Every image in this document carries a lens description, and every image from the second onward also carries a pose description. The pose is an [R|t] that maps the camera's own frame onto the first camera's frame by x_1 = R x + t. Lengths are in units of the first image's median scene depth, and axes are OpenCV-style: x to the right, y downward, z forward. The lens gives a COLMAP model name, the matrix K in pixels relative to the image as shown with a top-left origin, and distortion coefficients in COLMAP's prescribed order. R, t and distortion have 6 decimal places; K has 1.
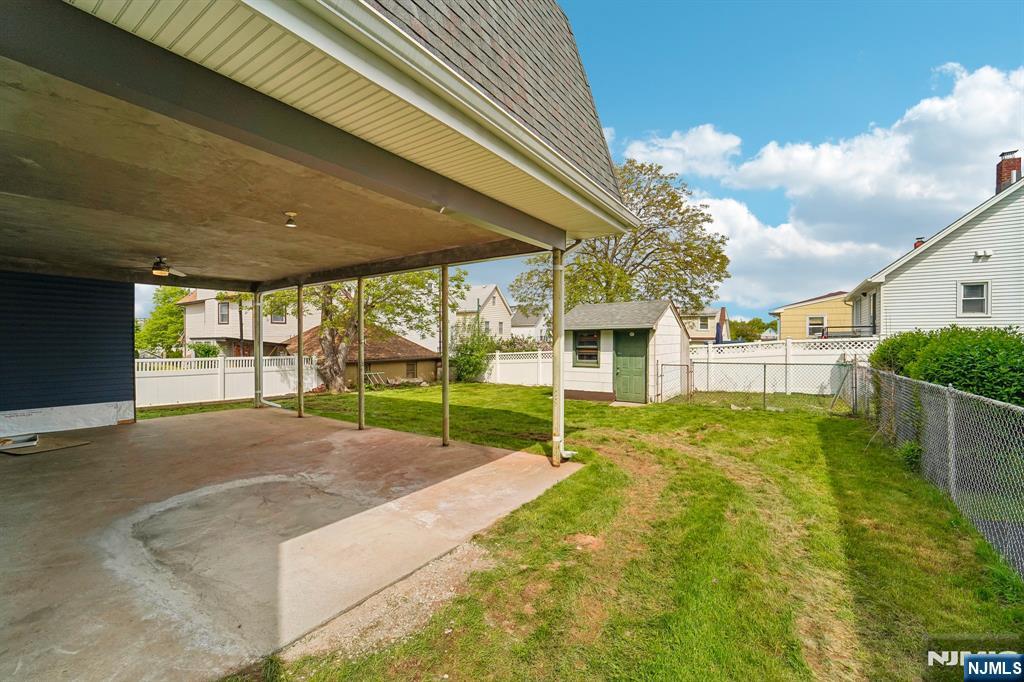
lens RADIAL K [[419.8, 0, 513.1], [0, 419.8, 343.3], [0, 0, 1]] dist [-0.020692, -0.001504]
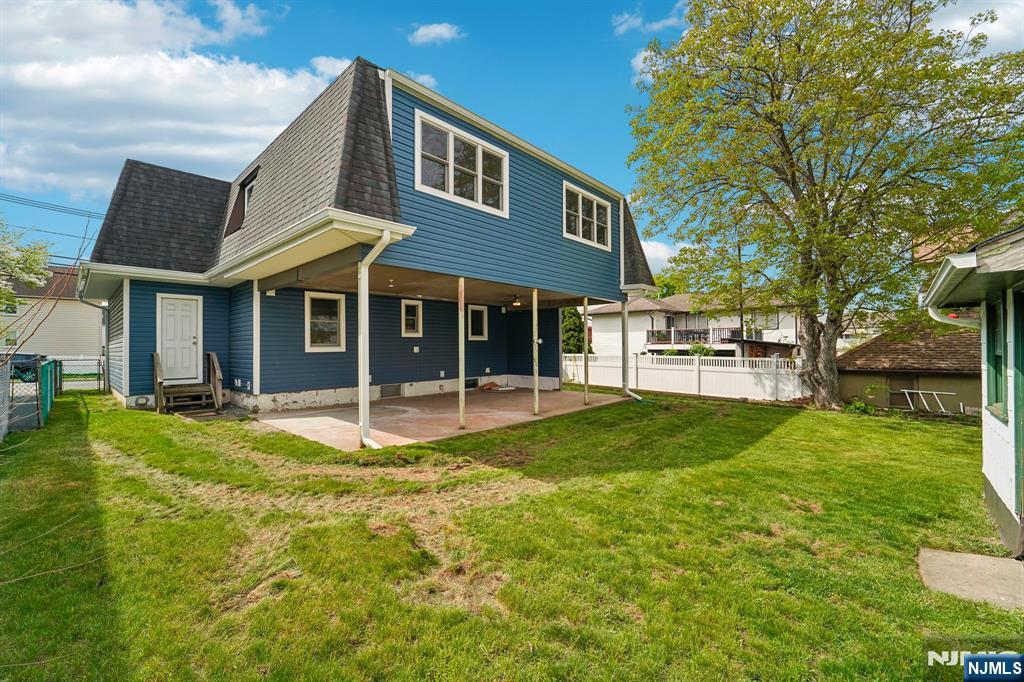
lens RADIAL K [[419.8, 0, 511.5], [0, 419.8, 341.8], [0, 0, 1]] dist [-0.020692, -0.001504]
pose [[-0.169758, -0.005825, -0.985469, 0.462378], [0.001418, 0.999980, -0.006155, -0.000567], [0.985485, -0.002442, -0.169746, 0.597539]]
